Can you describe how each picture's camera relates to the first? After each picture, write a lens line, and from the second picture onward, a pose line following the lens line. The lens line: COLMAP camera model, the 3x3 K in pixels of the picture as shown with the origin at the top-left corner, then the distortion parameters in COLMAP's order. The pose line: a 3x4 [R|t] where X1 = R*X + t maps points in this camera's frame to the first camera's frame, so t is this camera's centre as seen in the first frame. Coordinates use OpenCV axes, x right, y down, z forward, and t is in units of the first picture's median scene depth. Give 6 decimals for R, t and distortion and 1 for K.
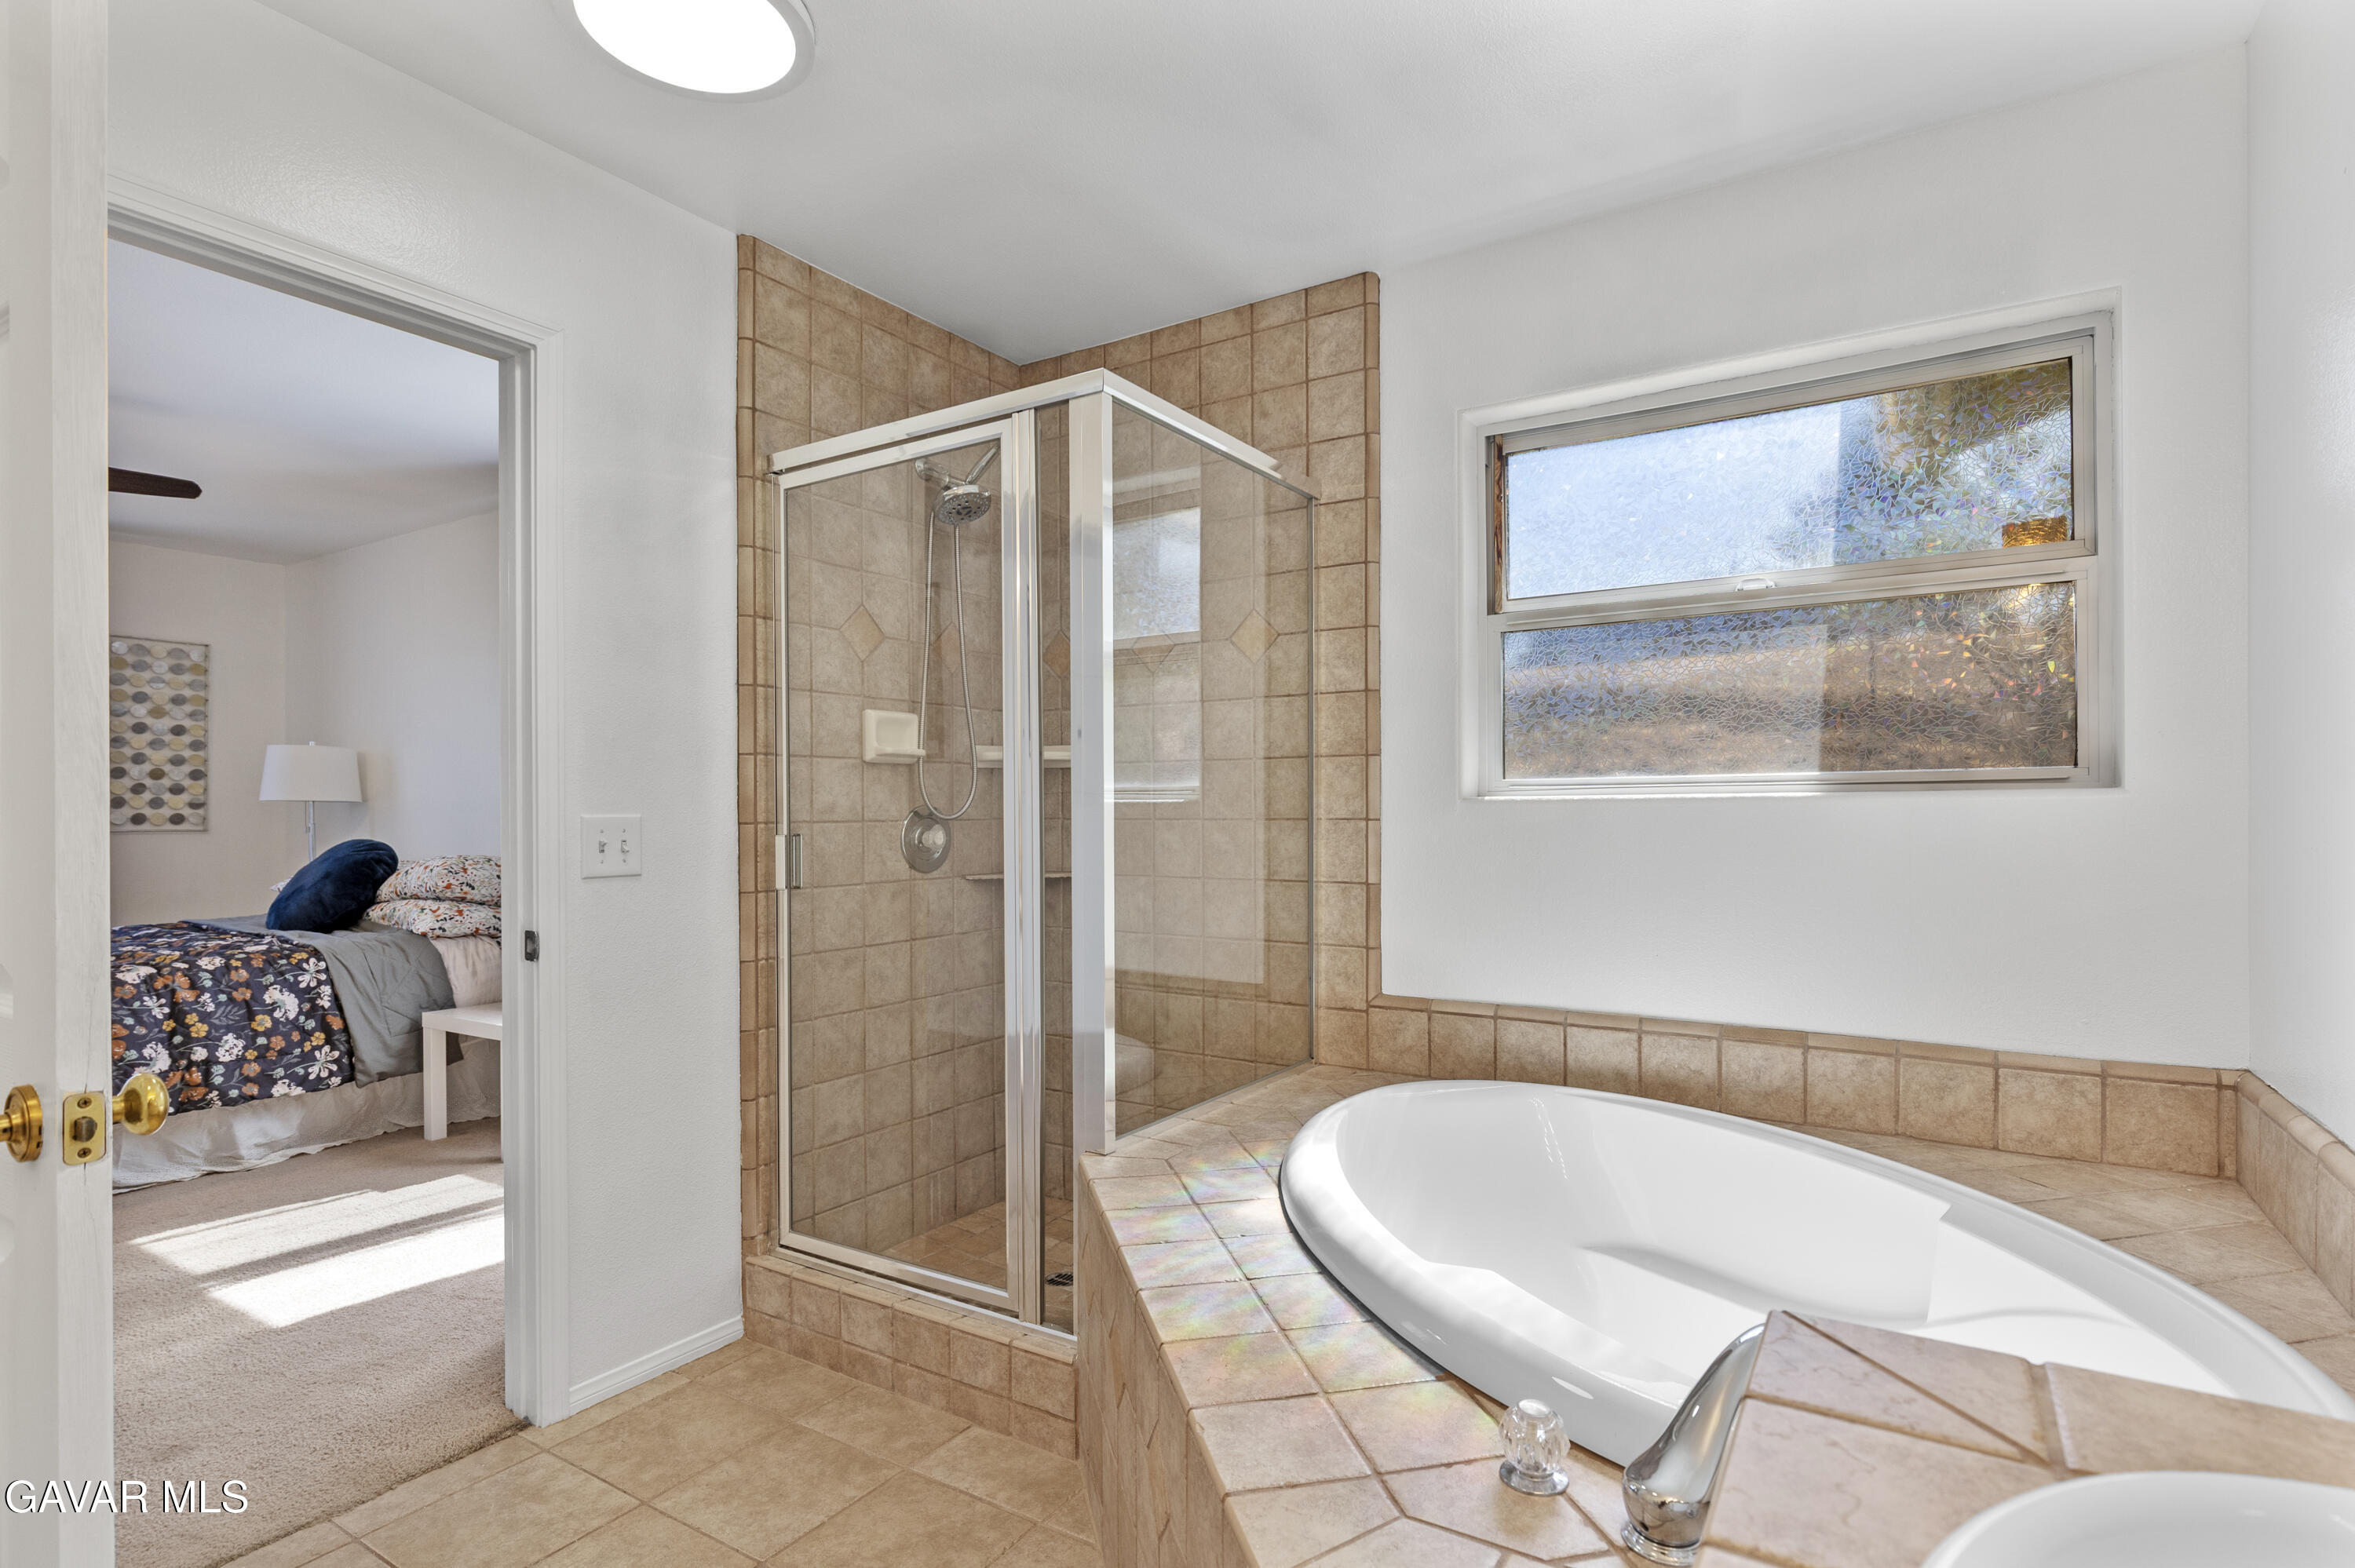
lens RADIAL K [[1169.7, 0, 1184.5], [0, 1169.7, 801.5], [0, 0, 1]] dist [-0.001067, -0.000380]
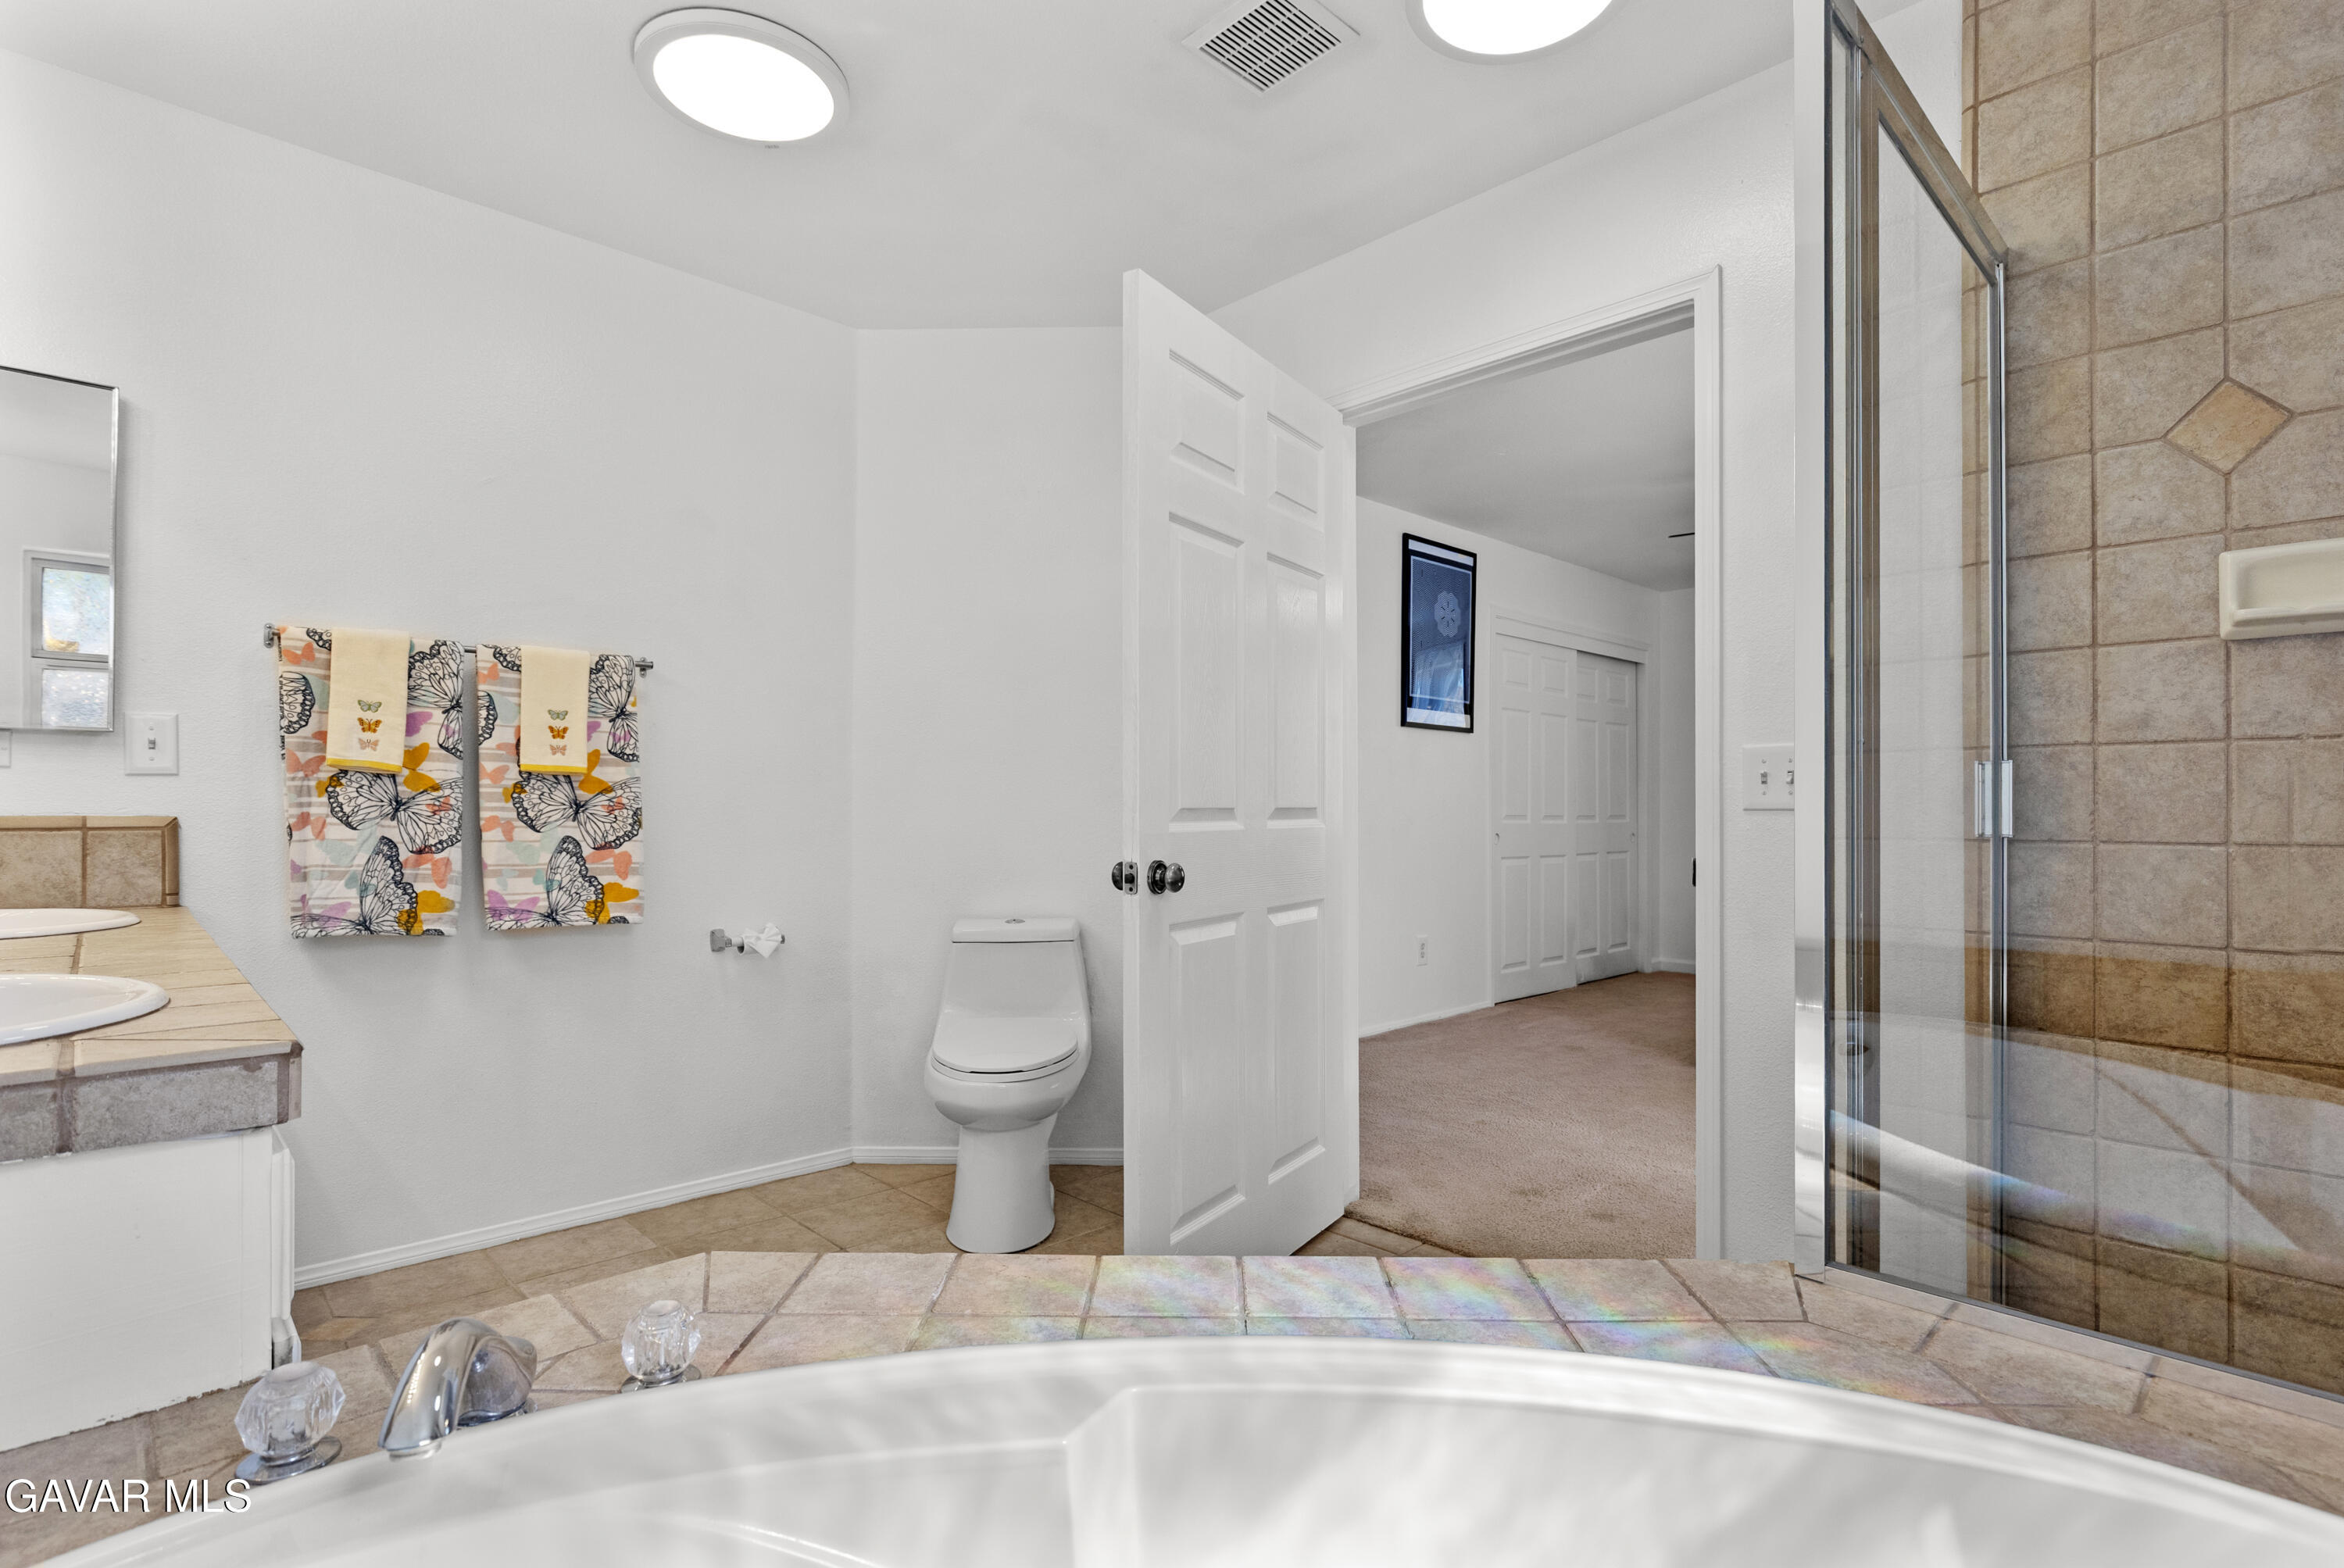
lens RADIAL K [[1125.7, 0, 1200.8], [0, 1125.7, 805.9], [0, 0, 1]] dist [-0.001510, 0.001028]
pose [[-0.226103, 0.002685, -0.974100, 0.461903], [0.006247, 0.999980, 0.001306, 0.053212], [0.974083, -0.005790, -0.226116, 0.701213]]
